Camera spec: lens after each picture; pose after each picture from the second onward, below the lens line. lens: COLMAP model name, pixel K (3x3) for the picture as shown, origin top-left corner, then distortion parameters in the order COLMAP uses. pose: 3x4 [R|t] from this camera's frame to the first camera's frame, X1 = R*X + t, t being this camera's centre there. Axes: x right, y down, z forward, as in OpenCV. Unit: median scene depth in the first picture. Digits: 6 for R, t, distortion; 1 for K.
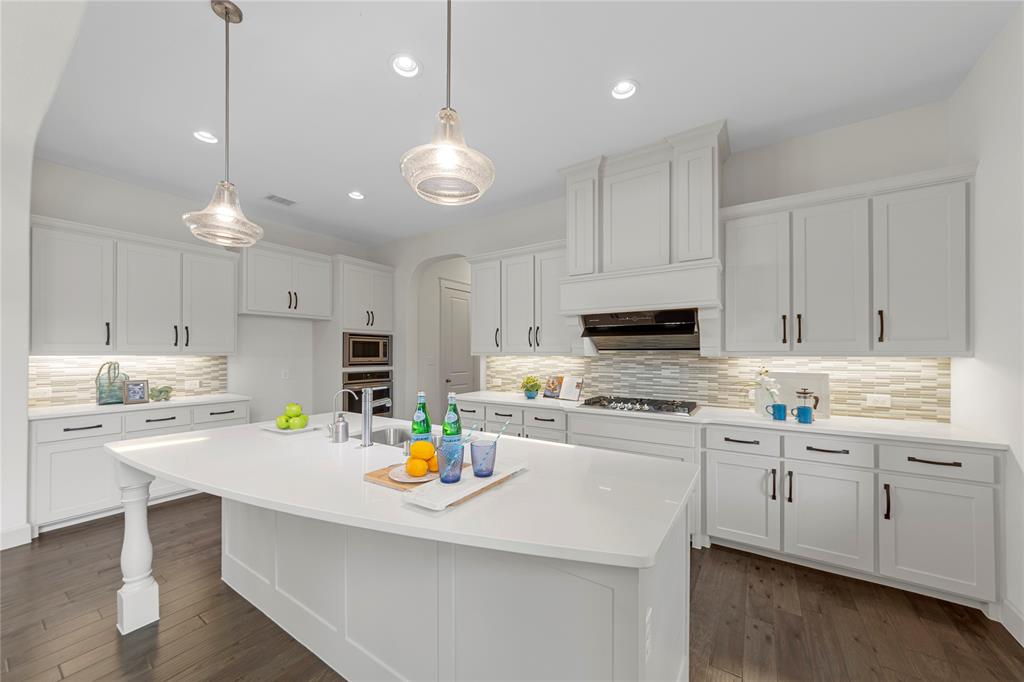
lens RADIAL K [[378.9, 0, 519.9], [0, 378.9, 351.6], [0, 0, 1]] dist [0.003663, -0.000035]
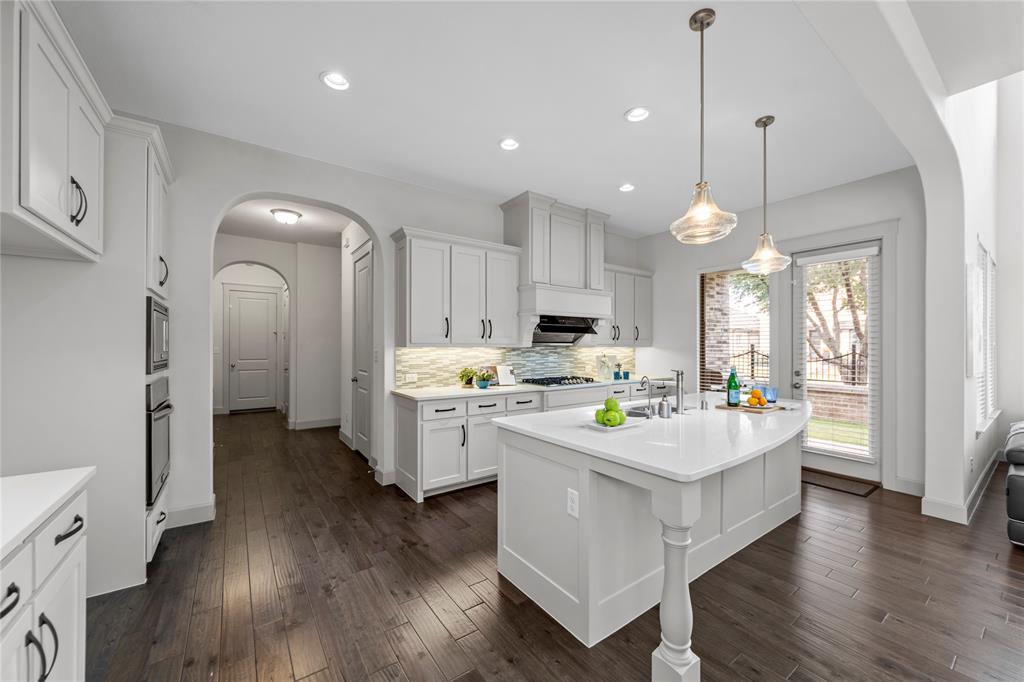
lens RADIAL K [[378.9, 0, 518.3], [0, 378.9, 345.5], [0, 0, 1]] dist [0.003663, -0.000035]
pose [[0.360702, 0.000570, 0.932681, -0.992456], [-0.006834, 0.999975, 0.002032, 0.003545], [-0.932656, -0.007107, 0.360697, 0.581601]]
